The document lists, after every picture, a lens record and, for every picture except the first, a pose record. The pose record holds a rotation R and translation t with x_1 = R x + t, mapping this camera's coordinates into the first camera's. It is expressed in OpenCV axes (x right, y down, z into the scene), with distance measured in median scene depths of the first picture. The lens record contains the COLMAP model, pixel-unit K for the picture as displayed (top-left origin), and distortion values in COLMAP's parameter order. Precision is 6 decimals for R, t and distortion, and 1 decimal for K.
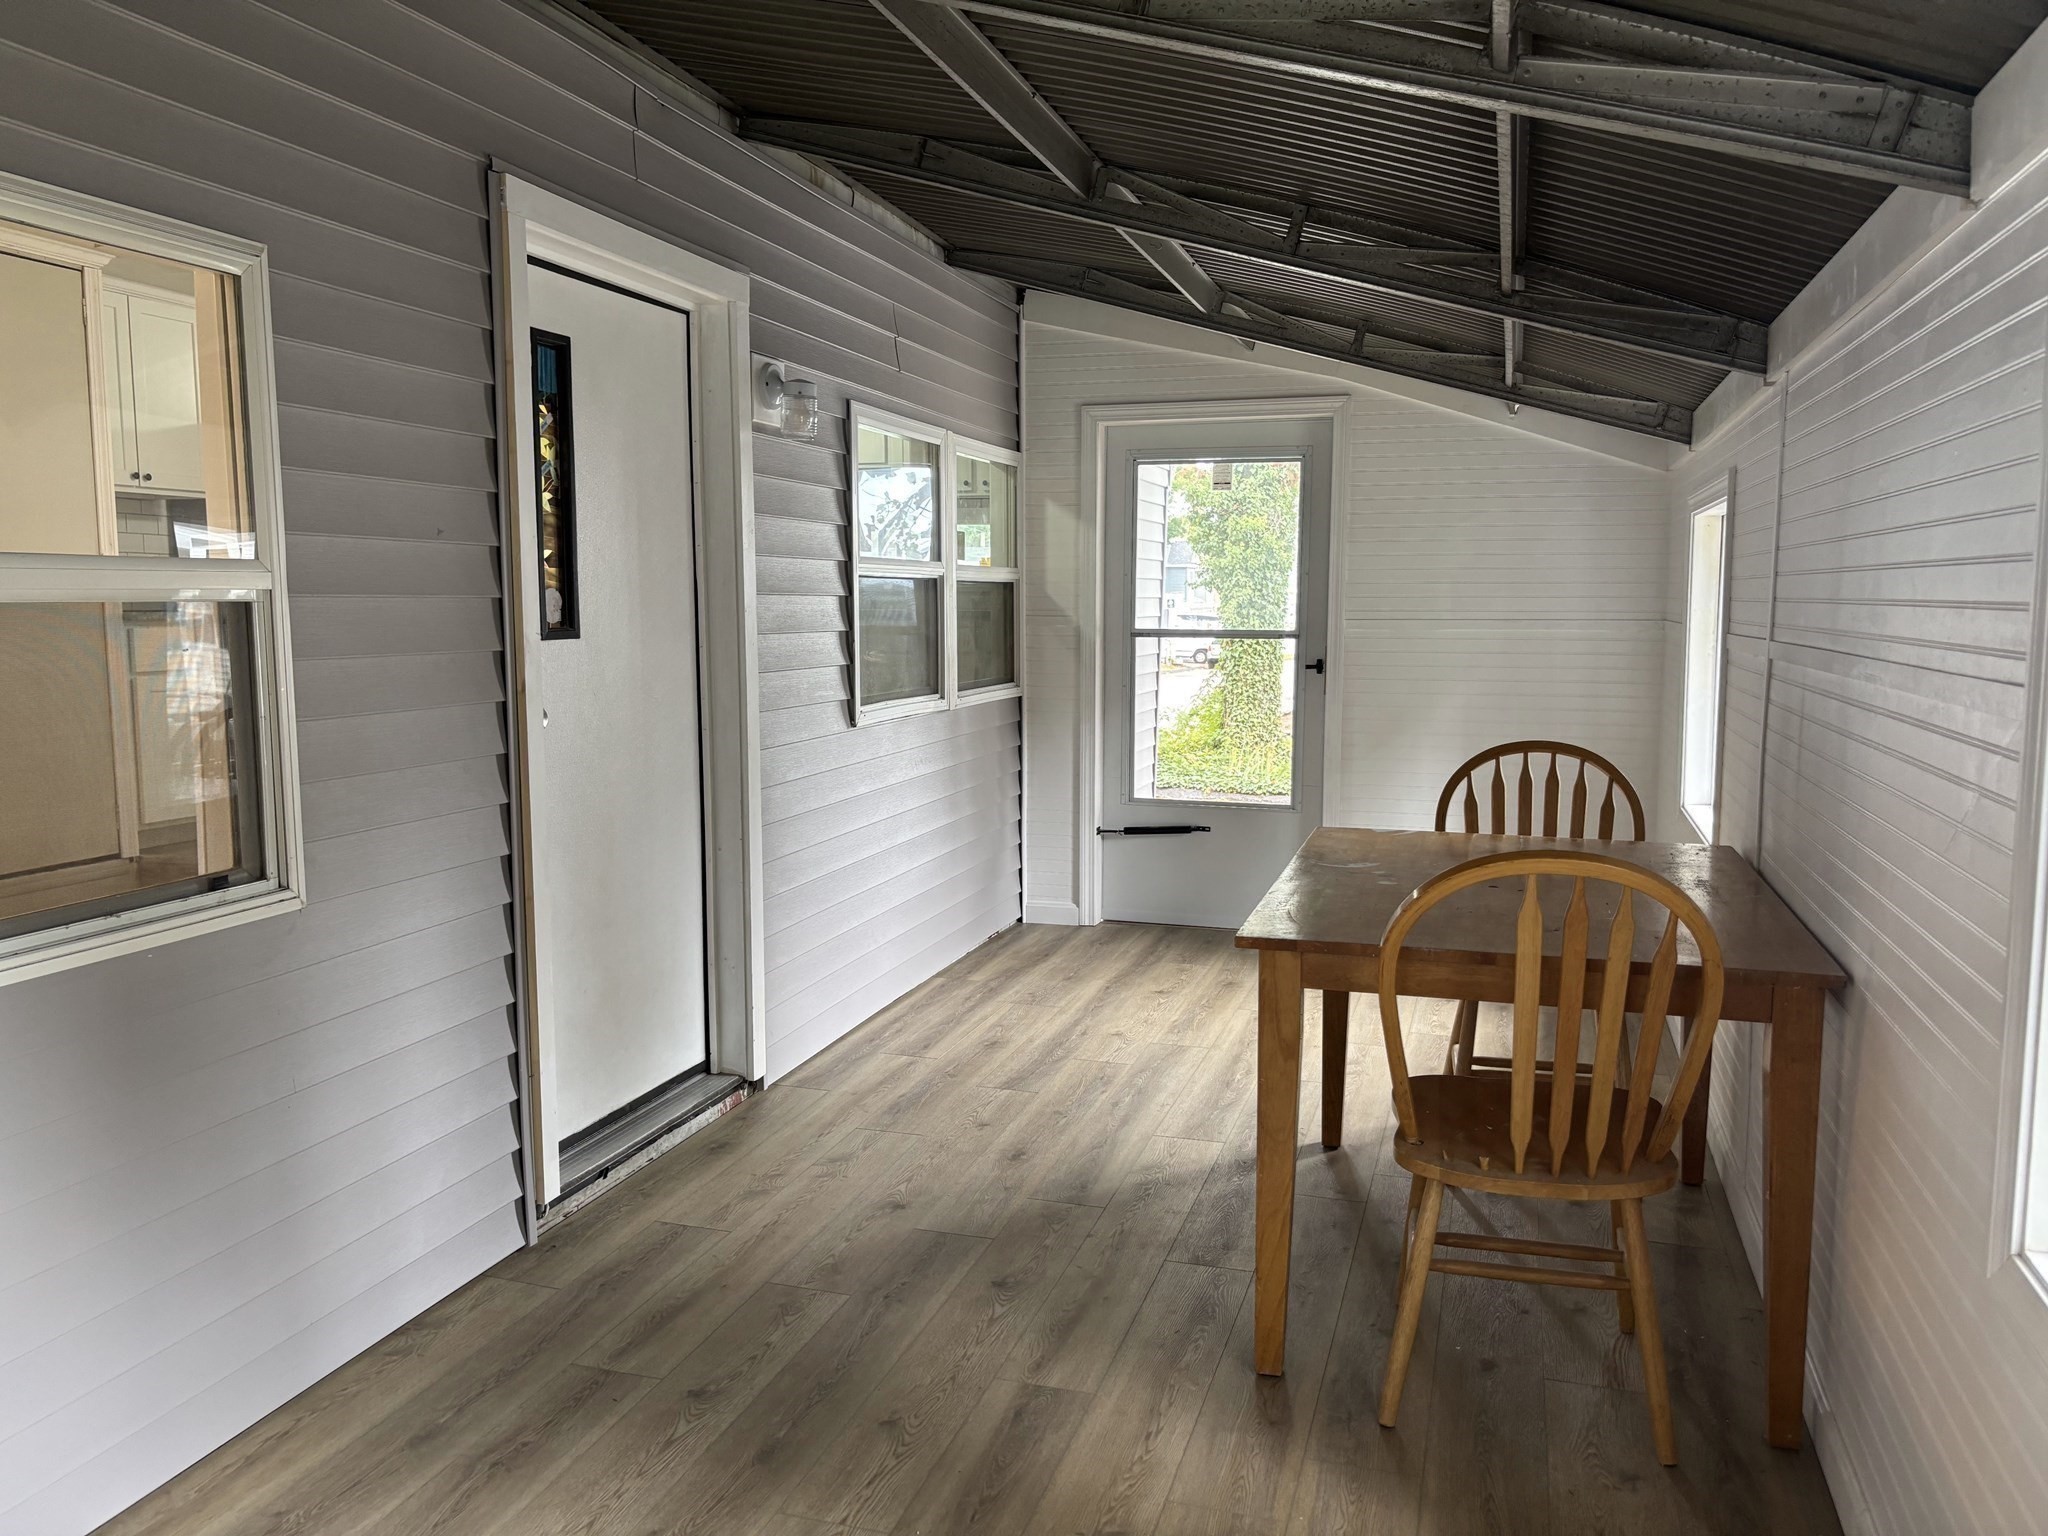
lens RADIAL K [[1545.5, 0, 1041.0], [0, 1545.5, 767.5], [0, 0, 1]] dist [0.050657, -0.040001]
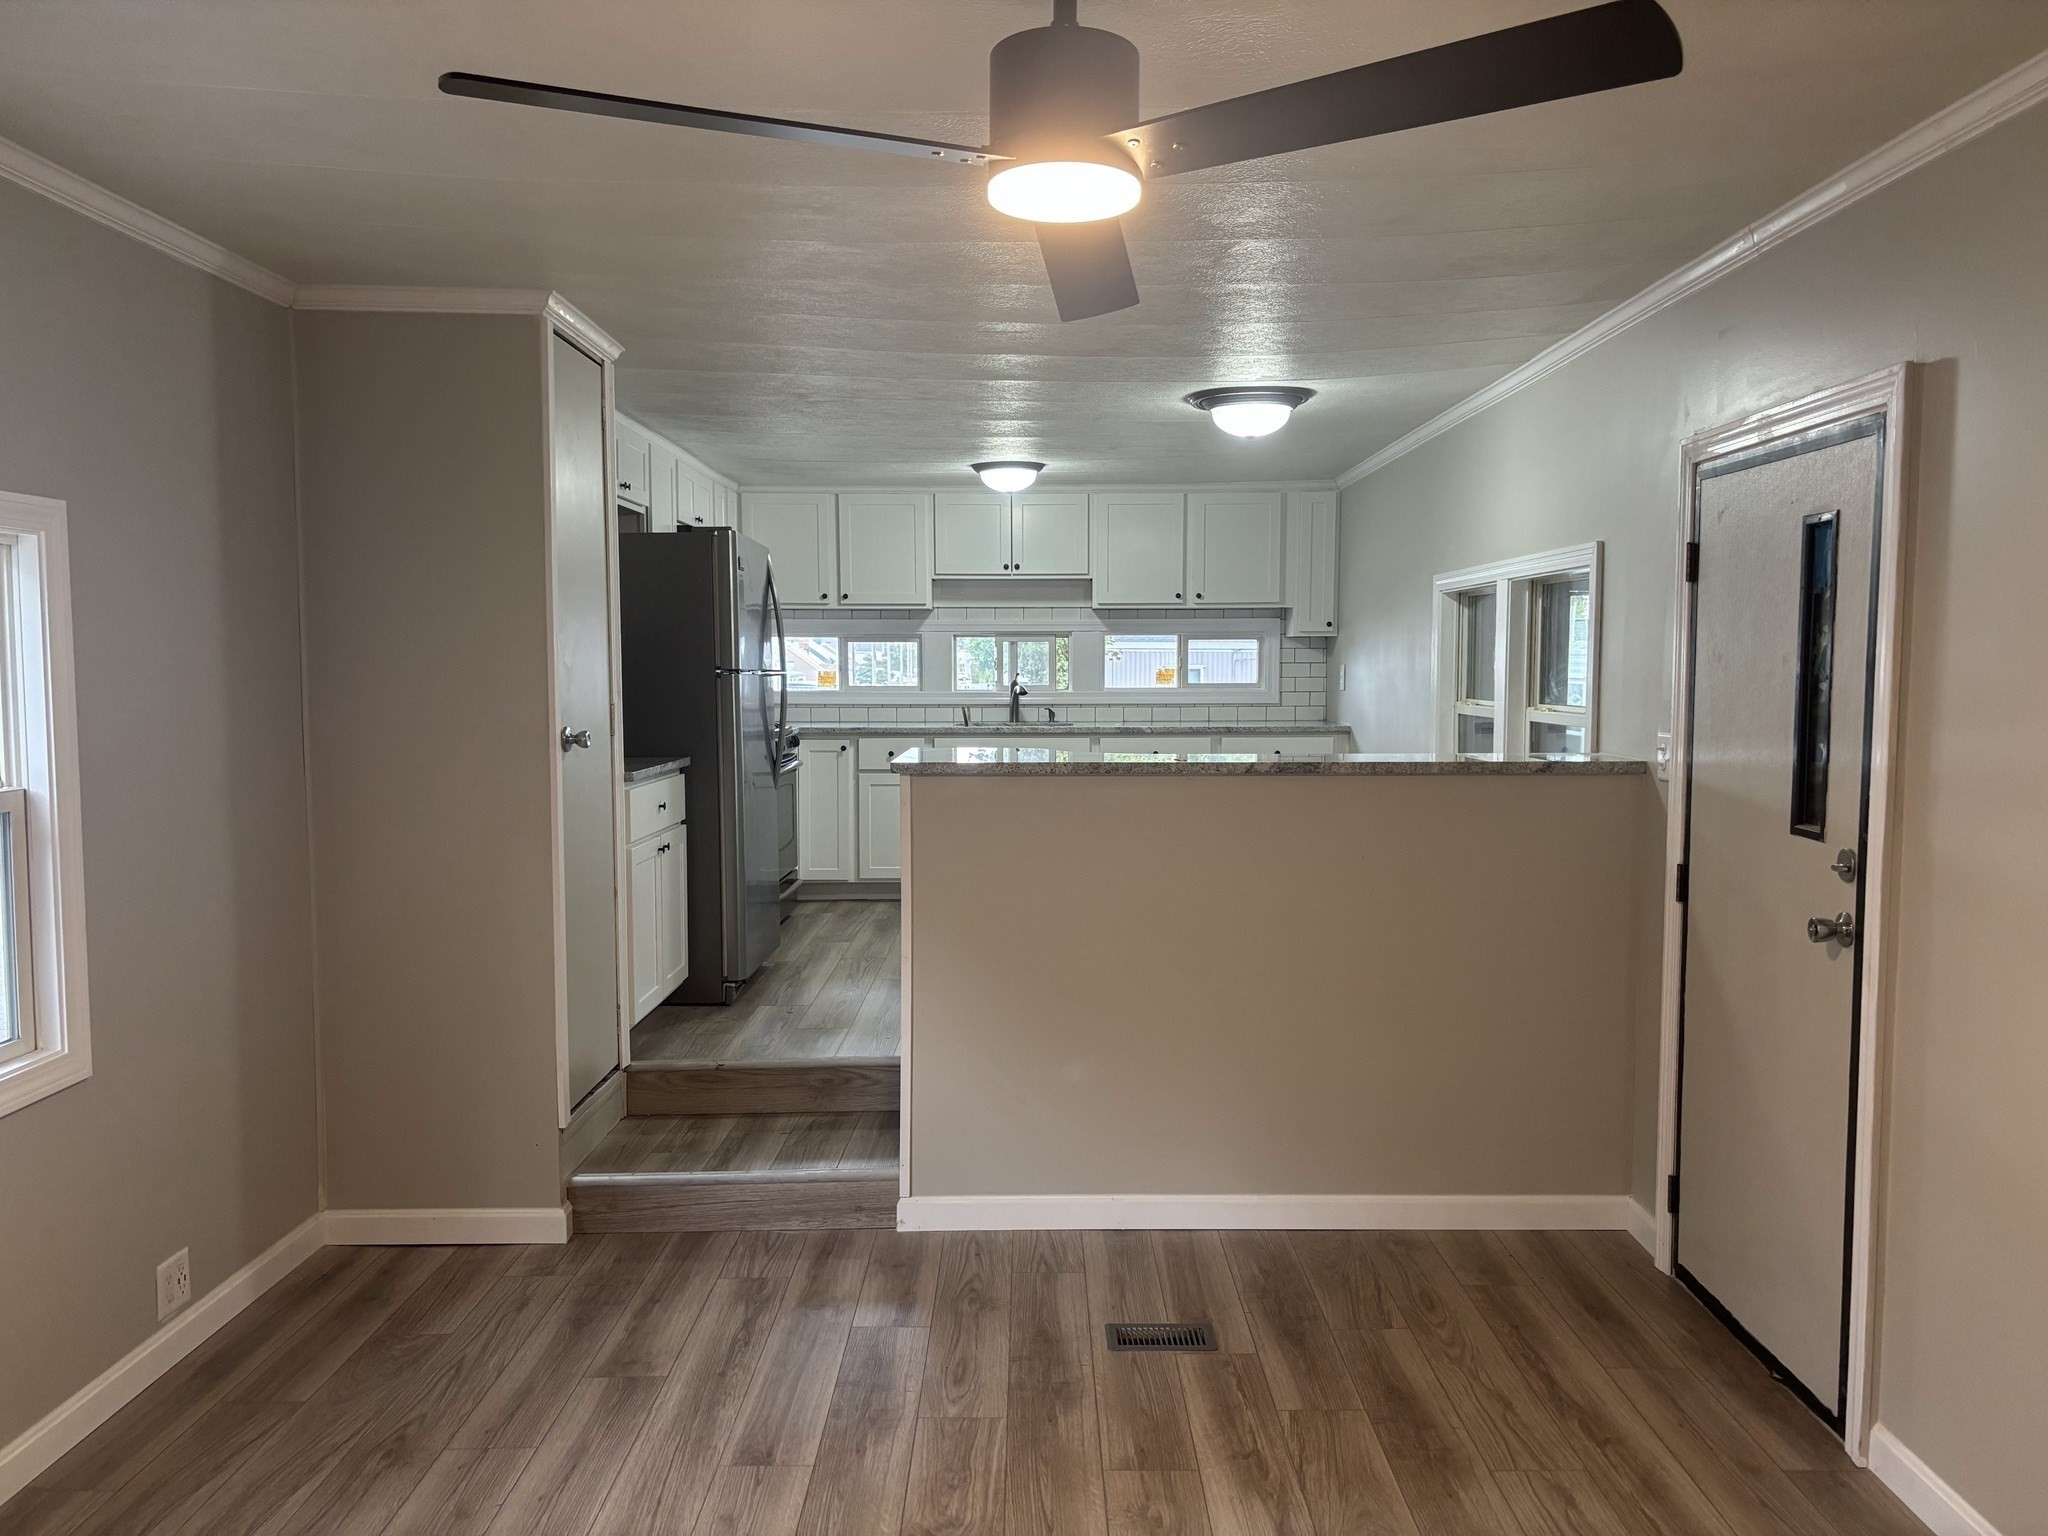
lens RADIAL K [[1545.5, 0, 1029.1], [0, 1545.5, 774.2], [0, 0, 1]] dist [0.050657, -0.040001]
pose [[0.958204, -0.025739, 0.284926, -1.092026], [0.036442, 0.998813, -0.032324, -0.113073], [-0.283755, 0.041356, 0.958004, 0.262080]]
